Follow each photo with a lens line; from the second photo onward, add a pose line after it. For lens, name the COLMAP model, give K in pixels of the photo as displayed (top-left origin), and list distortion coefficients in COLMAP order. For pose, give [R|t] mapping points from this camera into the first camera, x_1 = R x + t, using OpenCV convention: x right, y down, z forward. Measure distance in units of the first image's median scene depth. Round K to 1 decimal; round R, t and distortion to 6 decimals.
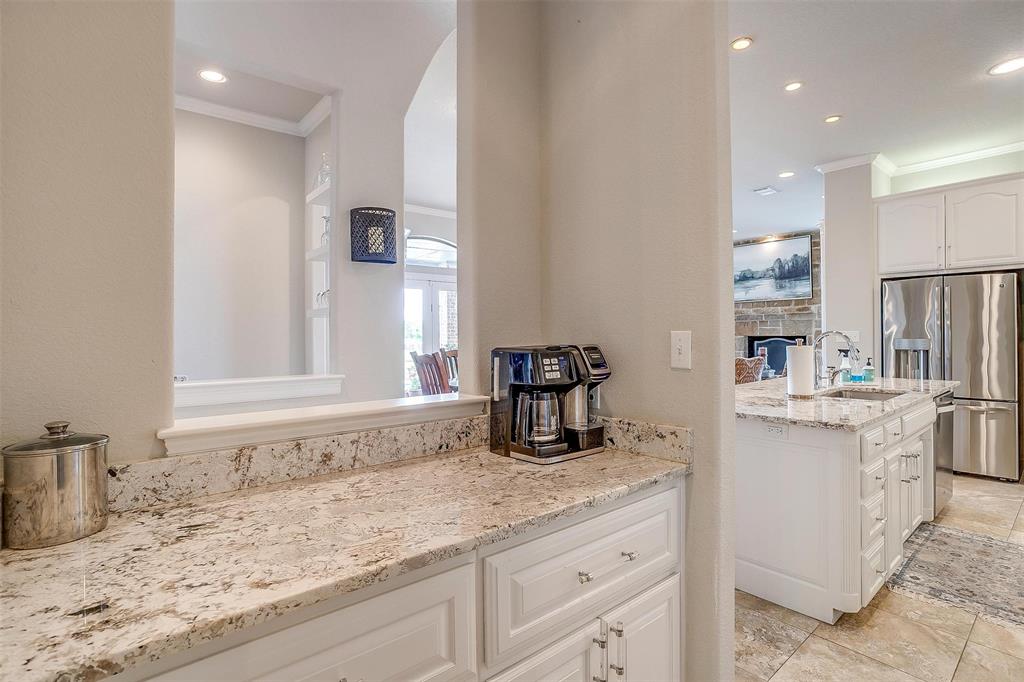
lens RADIAL K [[498.0, 0, 512.2], [0, 498.0, 337.5], [0, 0, 1]] dist [-0.003709, 0.000050]
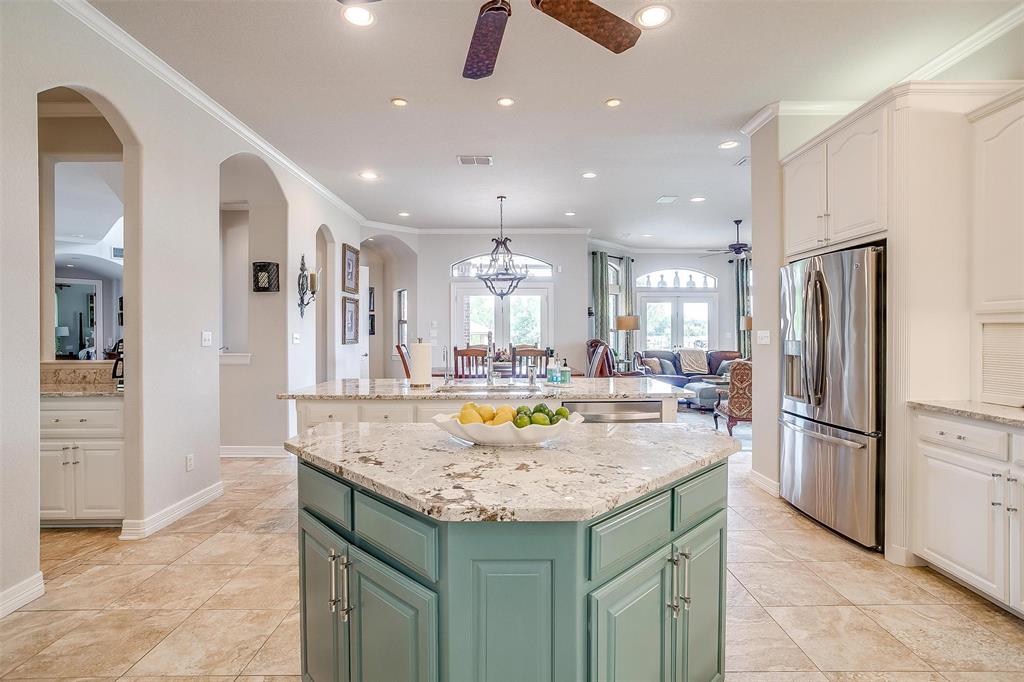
lens RADIAL K [[498.0, 0, 509.8], [0, 498.0, 339.1], [0, 0, 1]] dist [-0.003709, 0.000050]
pose [[0.752378, 0.014324, -0.658576, 2.279529], [-0.008341, 0.999891, 0.012219, -0.014929], [0.658679, -0.003700, 0.752415, 0.348201]]
